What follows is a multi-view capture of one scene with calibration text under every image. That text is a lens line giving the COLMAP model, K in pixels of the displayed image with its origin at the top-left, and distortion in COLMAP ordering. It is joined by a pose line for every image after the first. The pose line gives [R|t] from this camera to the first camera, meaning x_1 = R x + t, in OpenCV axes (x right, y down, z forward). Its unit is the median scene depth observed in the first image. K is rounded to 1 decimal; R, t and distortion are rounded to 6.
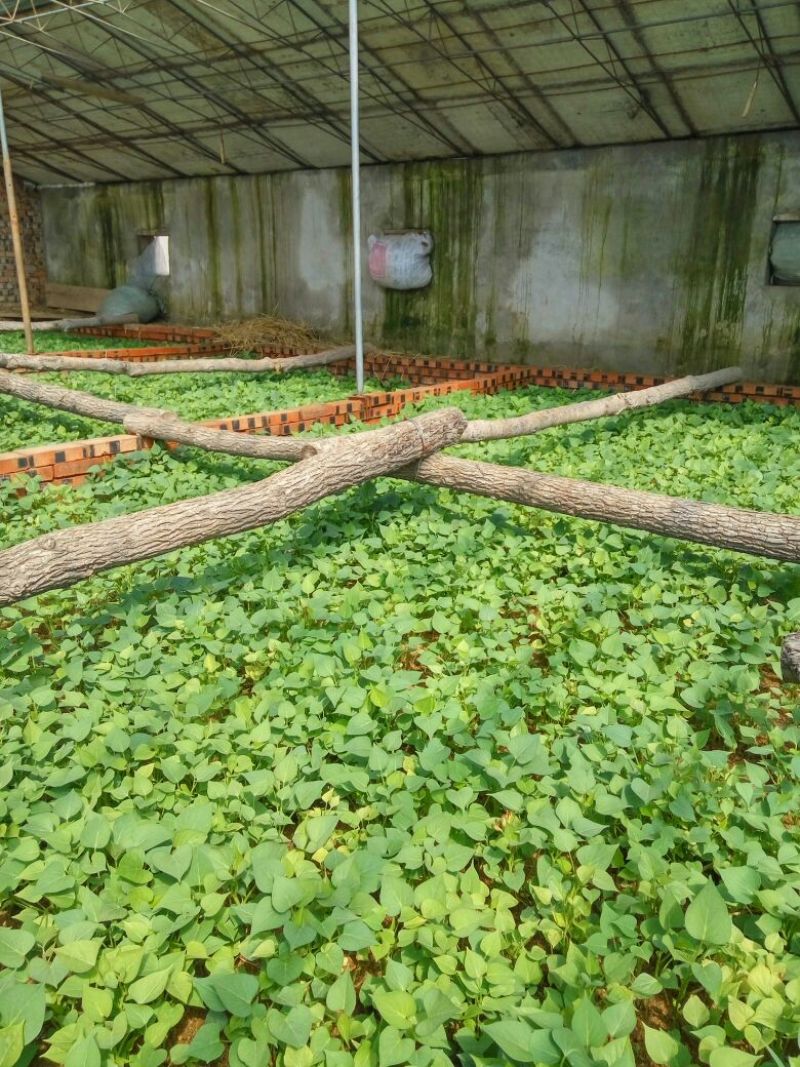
lens RADIAL K [[840.9, 0, 400.0], [0, 840.9, 533.5], [0, 0, 1]] dist [0.072034, -0.117046]
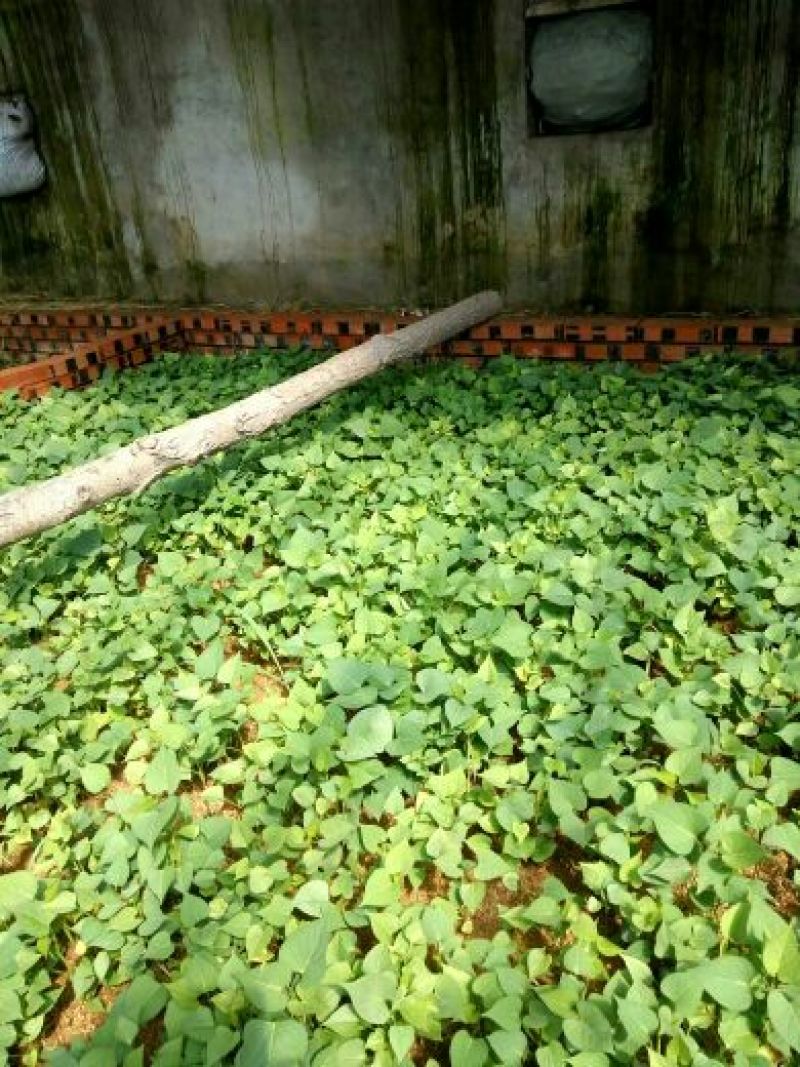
lens RADIAL K [[840.9, 0, 400.0], [0, 840.9, 533.5], [0, 0, 1]] dist [0.072034, -0.117046]
pose [[0.983844, -0.144936, 0.105094, 0.222427], [0.130497, 0.982454, 0.133249, -0.104863], [-0.122563, -0.117381, 0.985495, 0.370315]]
